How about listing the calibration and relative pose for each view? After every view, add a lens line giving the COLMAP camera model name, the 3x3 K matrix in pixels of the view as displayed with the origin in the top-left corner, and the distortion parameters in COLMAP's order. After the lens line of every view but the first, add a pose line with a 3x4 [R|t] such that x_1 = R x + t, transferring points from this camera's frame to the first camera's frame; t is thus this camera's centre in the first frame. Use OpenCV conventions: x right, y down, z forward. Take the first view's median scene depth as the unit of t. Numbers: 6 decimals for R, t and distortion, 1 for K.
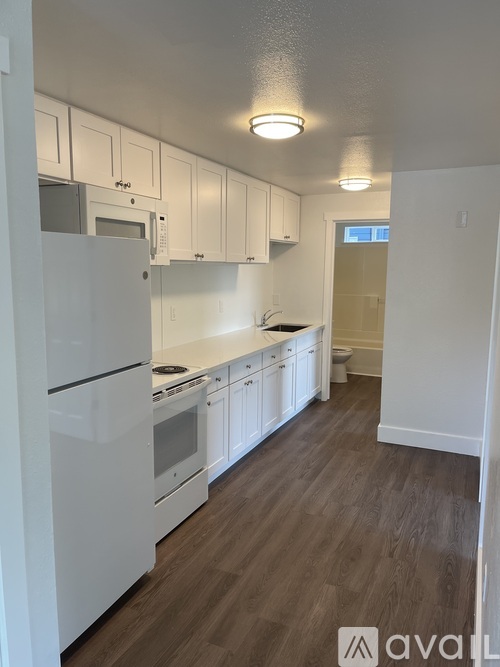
lens RADIAL K [[501.7, 0, 250.0], [0, 501.7, 333.5], [0, 0, 1]] dist [-0.002286, -0.004793]
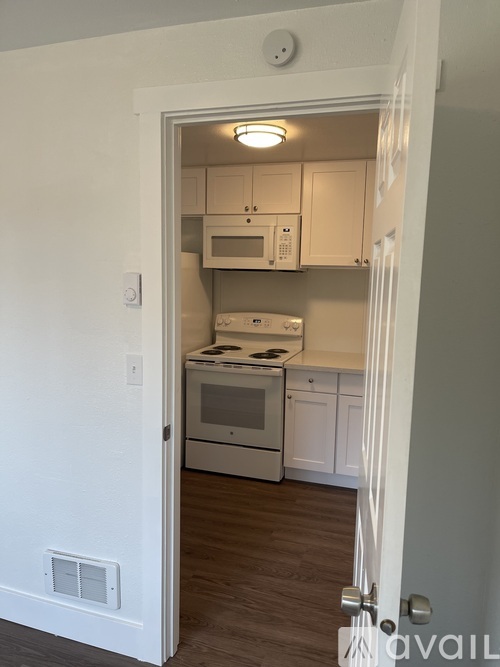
lens RADIAL K [[501.7, 0, 250.0], [0, 501.7, 333.5], [0, 0, 1]] dist [-0.002286, -0.004793]
pose [[0.108614, 0.128187, -0.985785, 0.981563], [-0.151013, 0.982270, 0.111091, -0.105493], [0.982547, 0.136801, 0.126046, 0.776174]]
